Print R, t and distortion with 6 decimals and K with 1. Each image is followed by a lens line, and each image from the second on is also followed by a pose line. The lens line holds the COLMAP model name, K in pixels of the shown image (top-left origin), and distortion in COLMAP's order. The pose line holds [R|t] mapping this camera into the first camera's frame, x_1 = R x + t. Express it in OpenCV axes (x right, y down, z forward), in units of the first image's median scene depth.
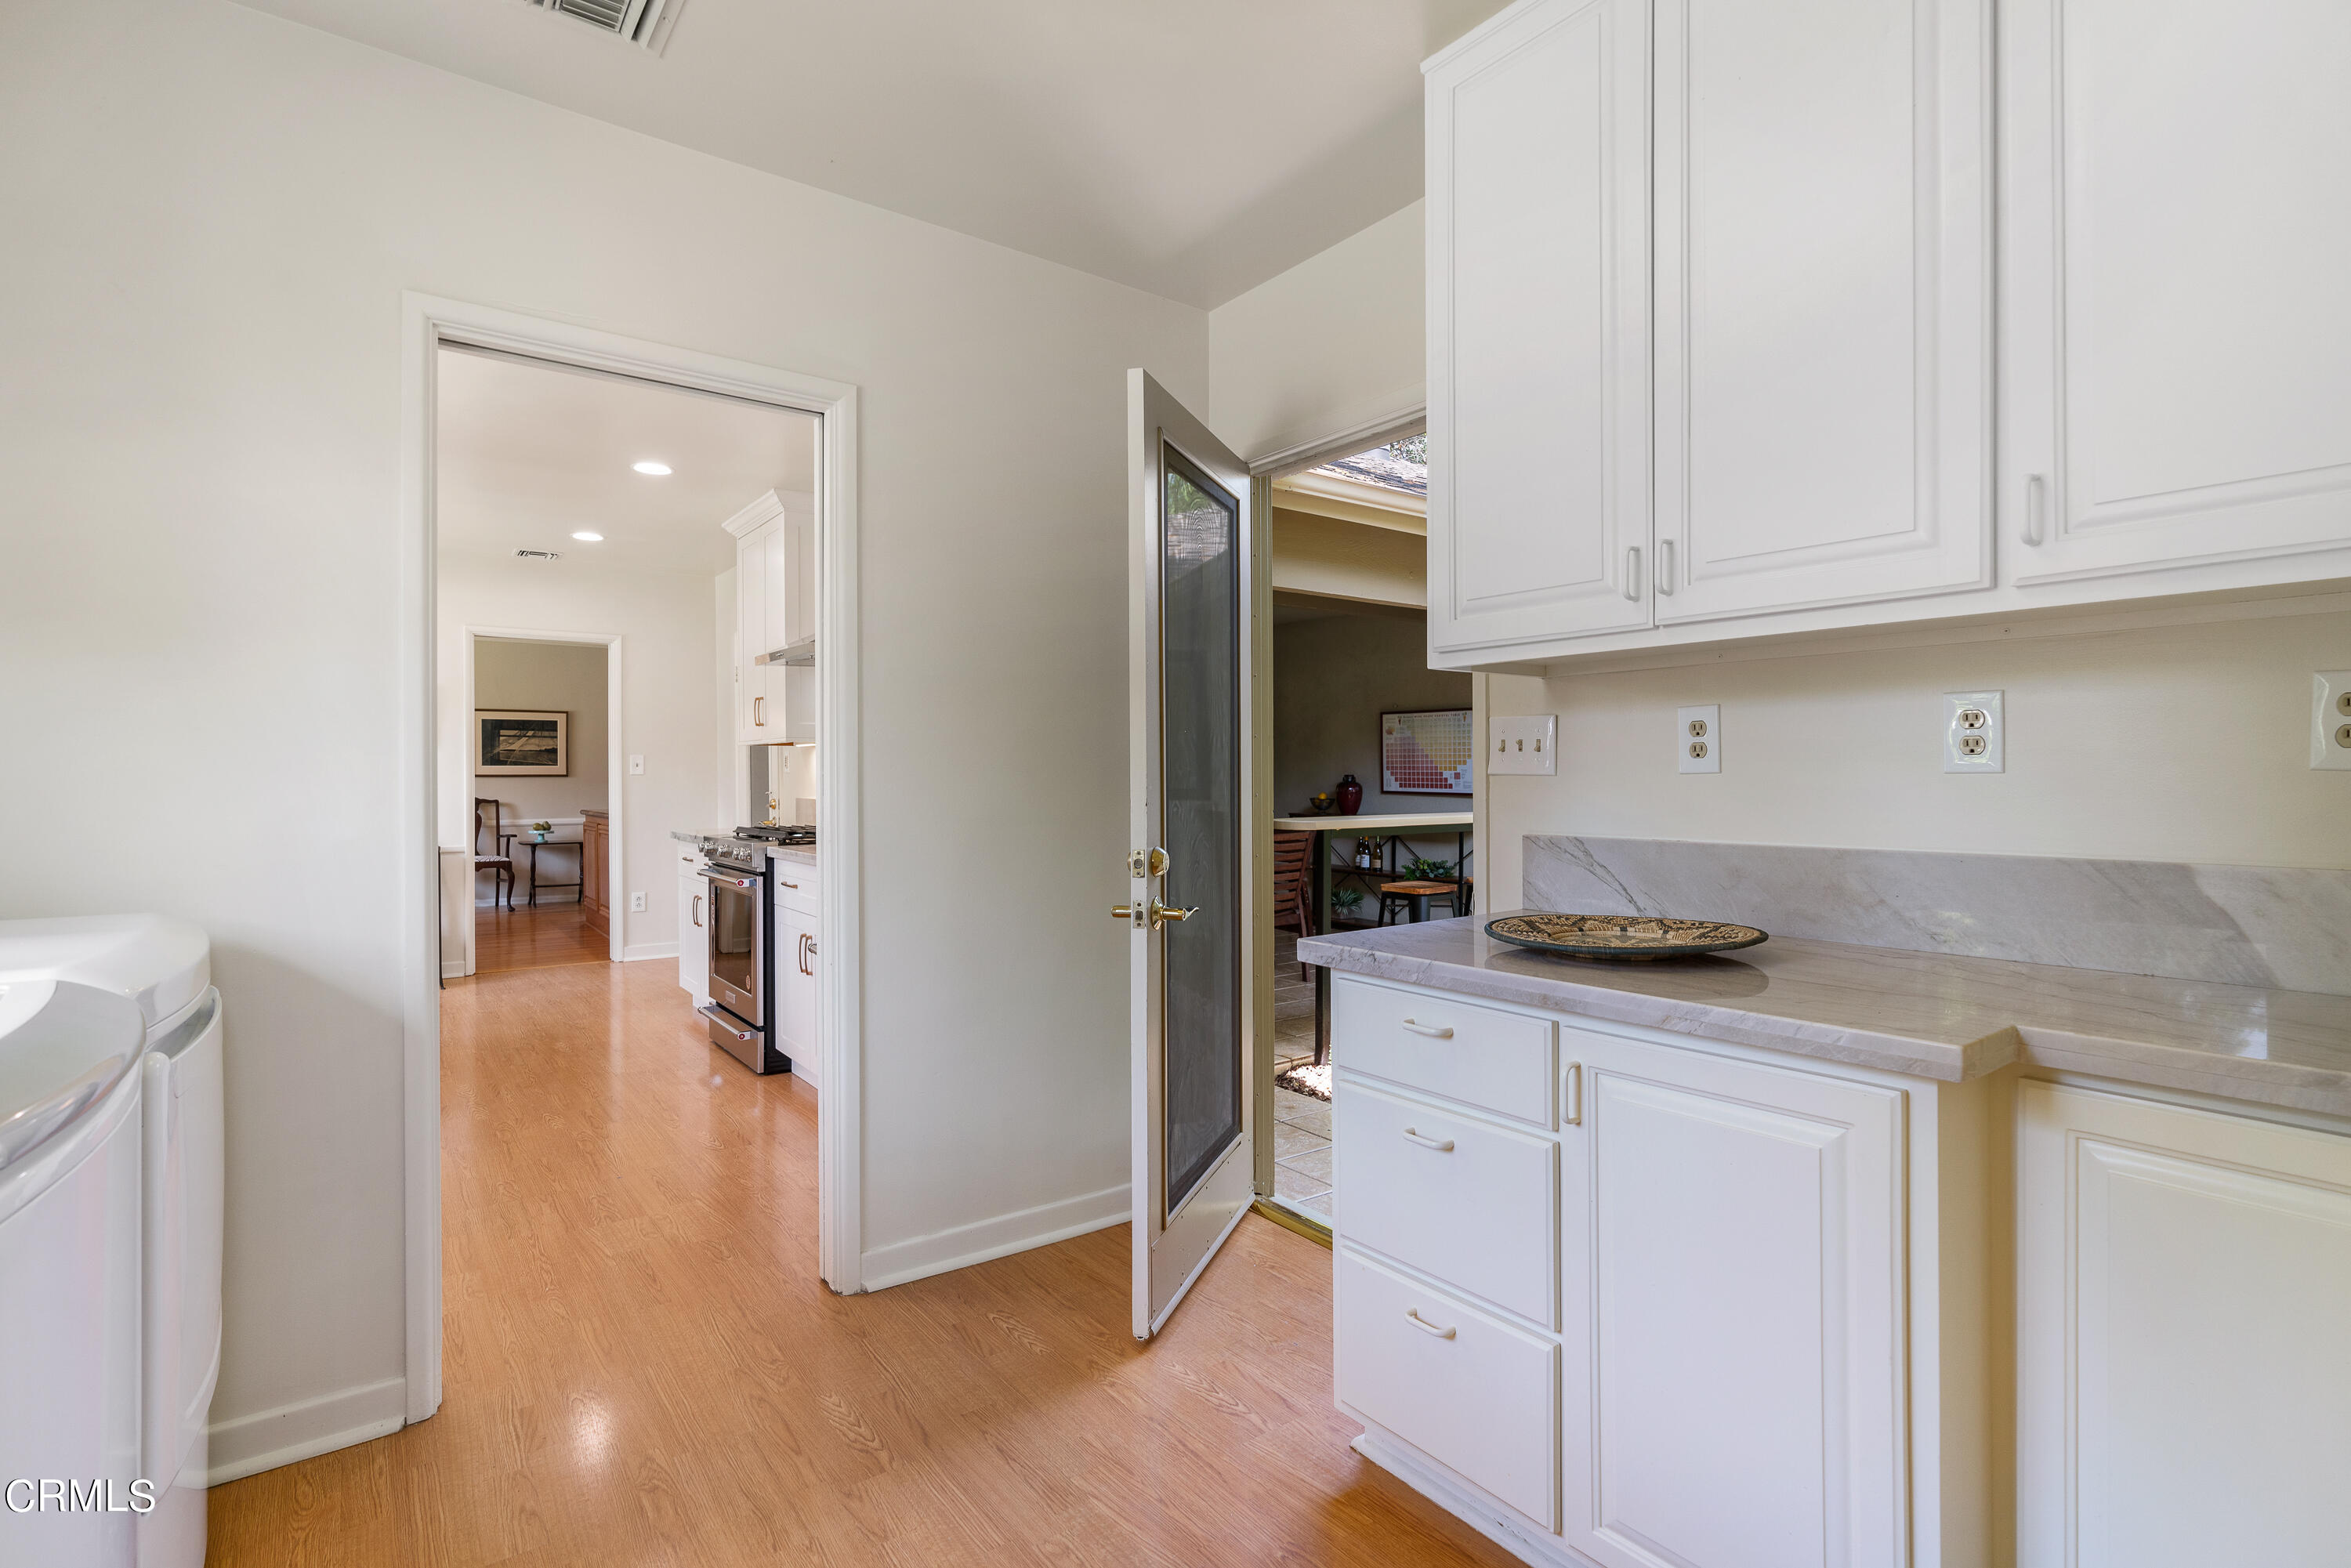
lens RADIAL K [[1090.2, 0, 1173.3], [0, 1090.2, 785.7], [0, 0, 1]] dist [-0.016361, 0.008022]
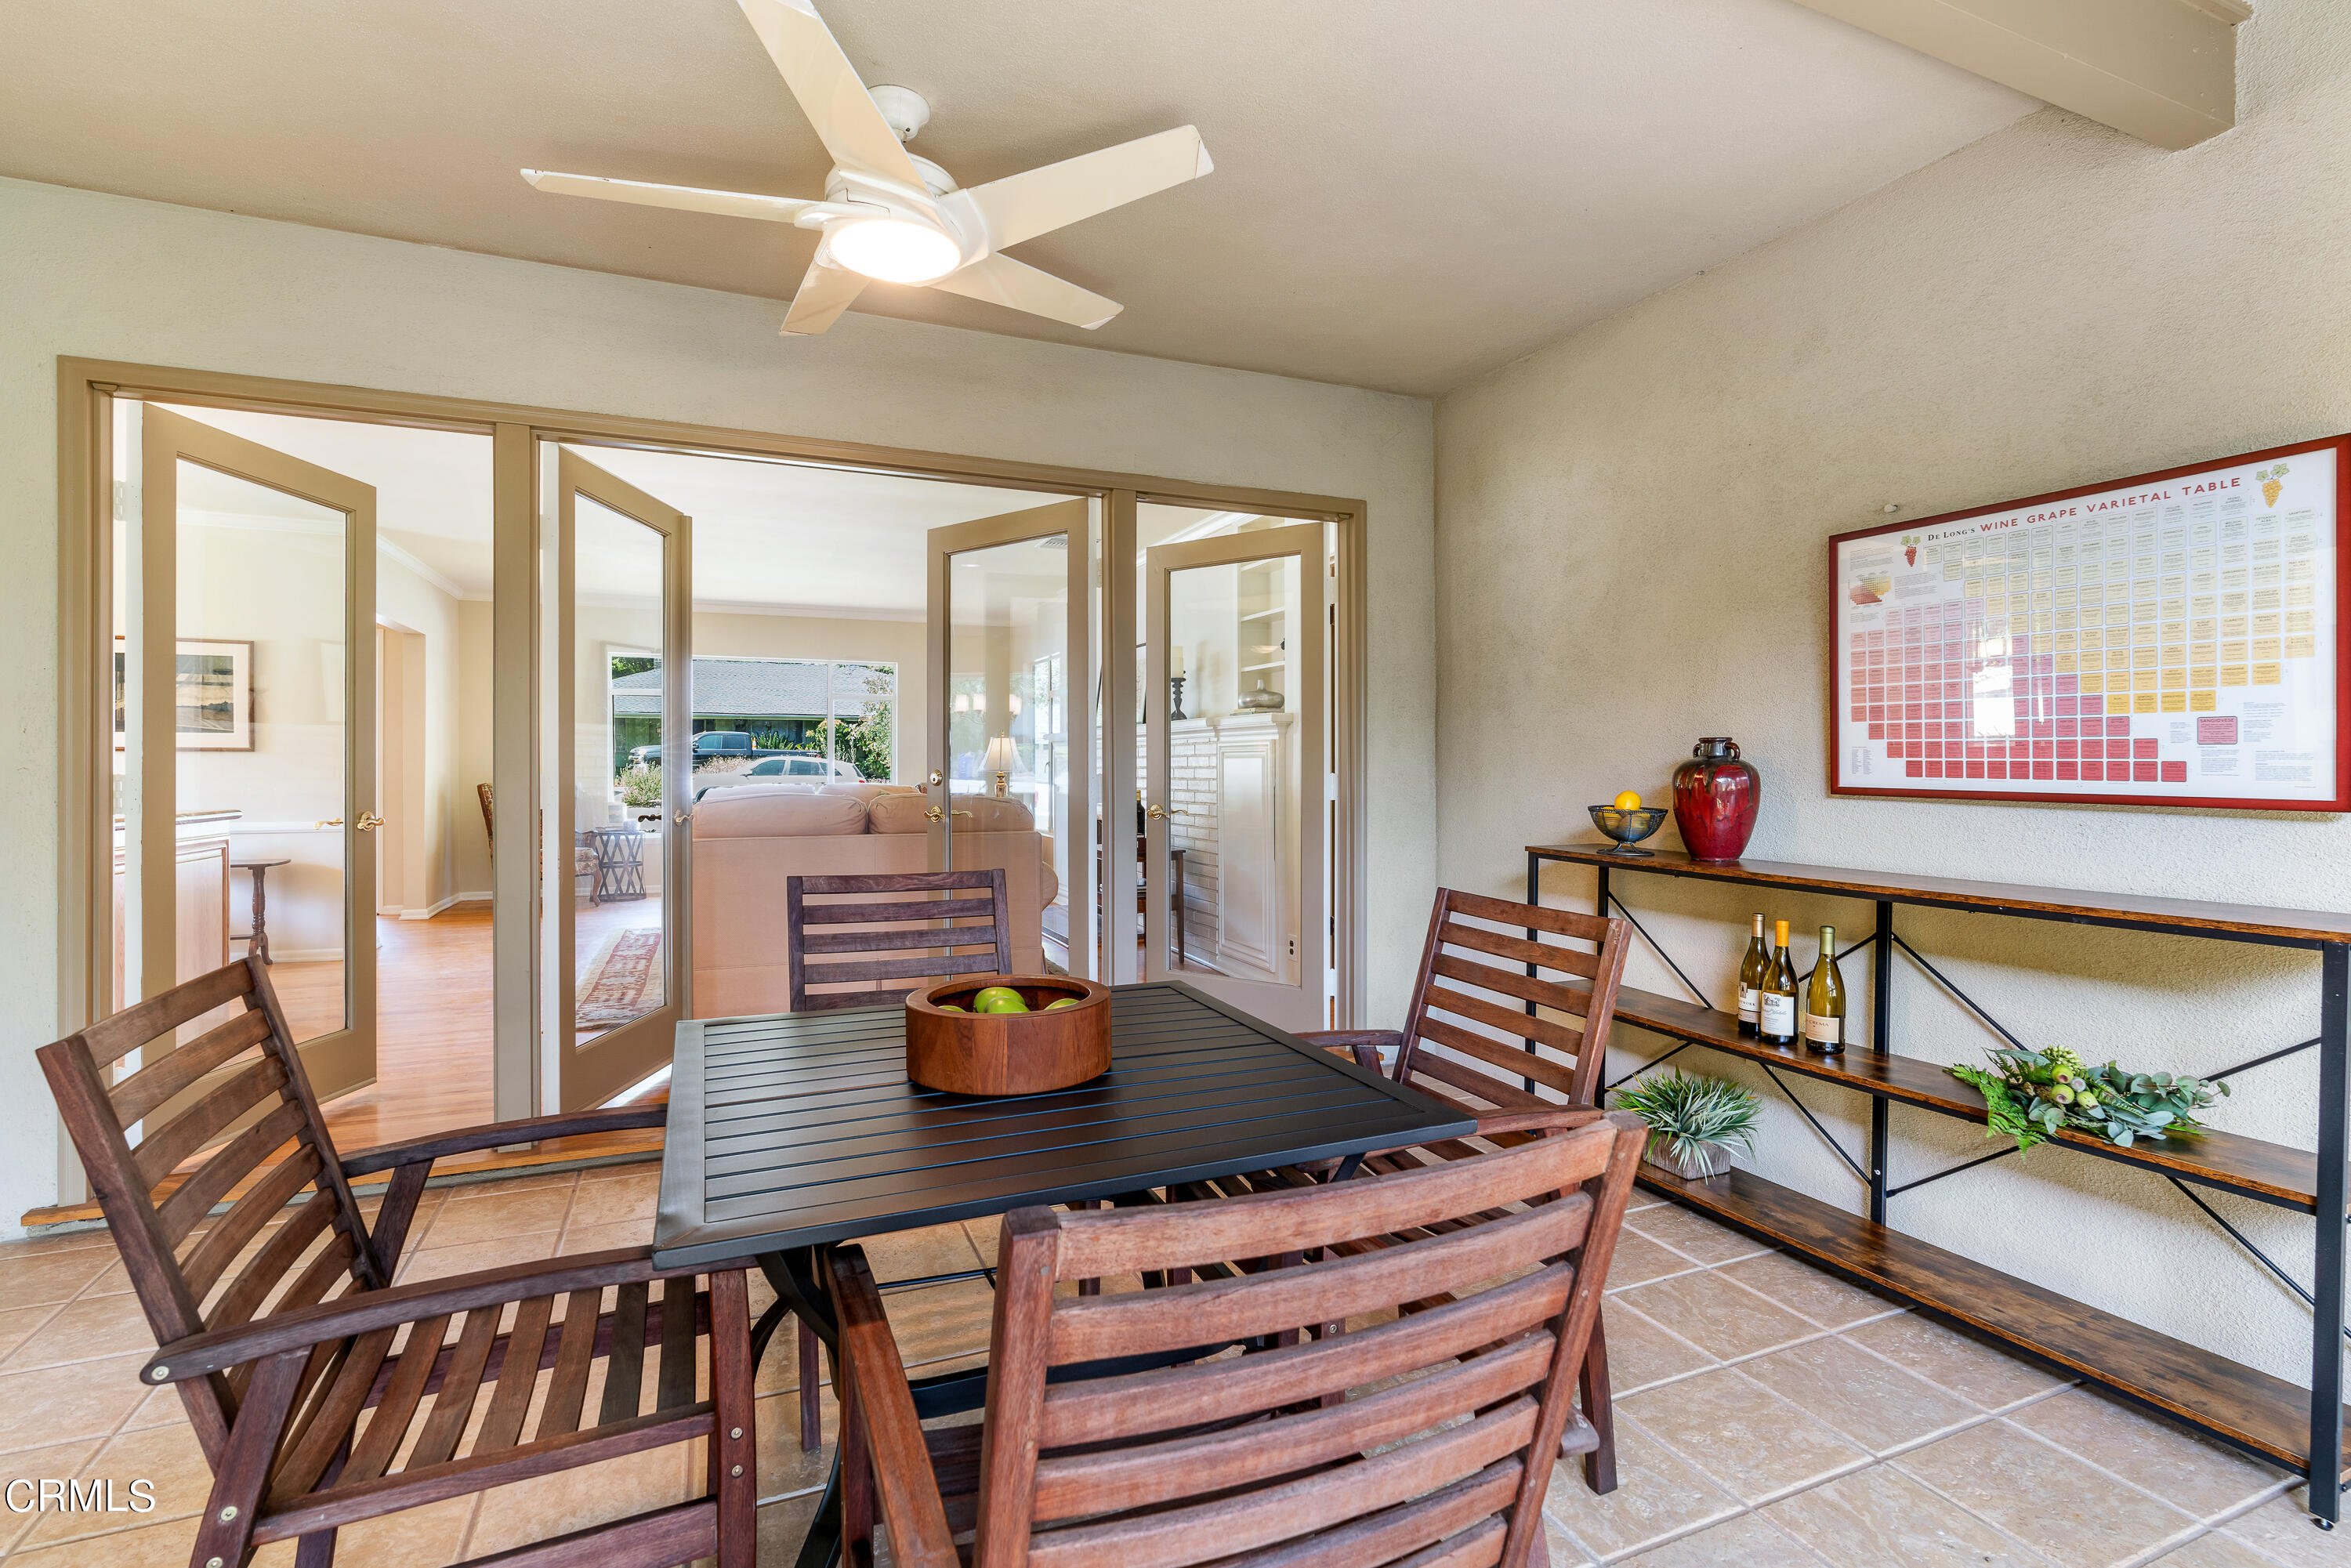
lens RADIAL K [[1090.2, 0, 1173.3], [0, 1090.2, 785.7], [0, 0, 1]] dist [-0.016361, 0.008022]
pose [[0.972247, 0.005179, -0.233901, 0.079040], [-0.003157, 0.999954, 0.009019, 0.002177], [0.233937, -0.008031, 0.972219, 0.645164]]
